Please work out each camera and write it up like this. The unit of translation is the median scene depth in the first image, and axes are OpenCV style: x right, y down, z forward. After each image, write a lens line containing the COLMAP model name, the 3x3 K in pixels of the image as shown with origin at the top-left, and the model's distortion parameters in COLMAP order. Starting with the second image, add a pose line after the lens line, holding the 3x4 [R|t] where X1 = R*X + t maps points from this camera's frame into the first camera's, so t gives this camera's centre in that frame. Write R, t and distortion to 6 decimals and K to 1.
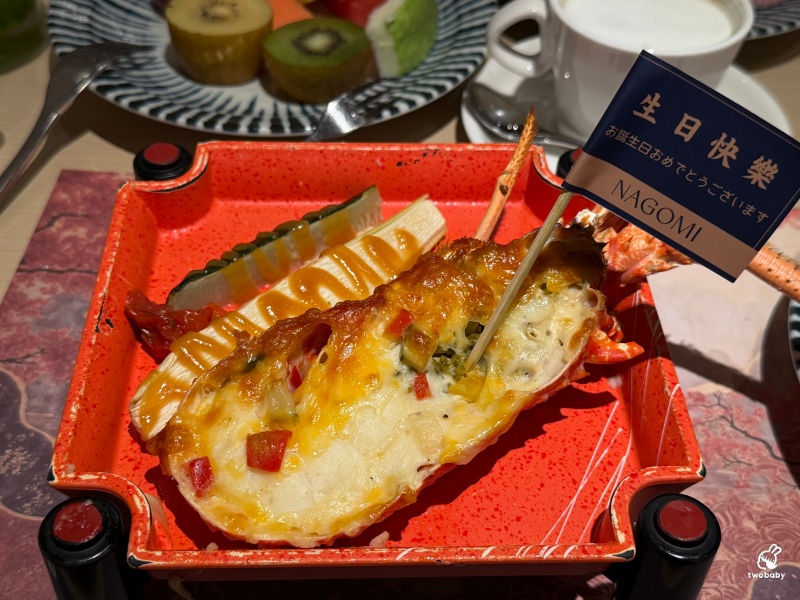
lens RADIAL K [[997.1, 0, 397.2], [0, 997.1, 301.1], [0, 0, 1]] dist [-0.032819, 0.000000]
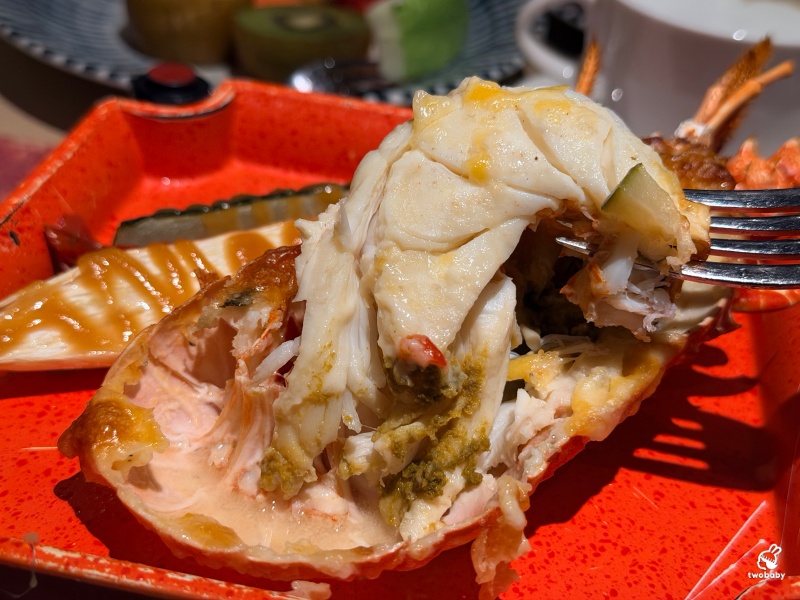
lens RADIAL K [[1143.5, 0, 403.9], [0, 1143.5, 299.2], [0, 0, 1]] dist [0.001590, 0.000000]
pose [[0.975724, 0.159880, -0.149673, 0.095724], [-0.189829, 0.958227, -0.213931, 0.181694], [0.109217, 0.237150, 0.965314, 0.286942]]
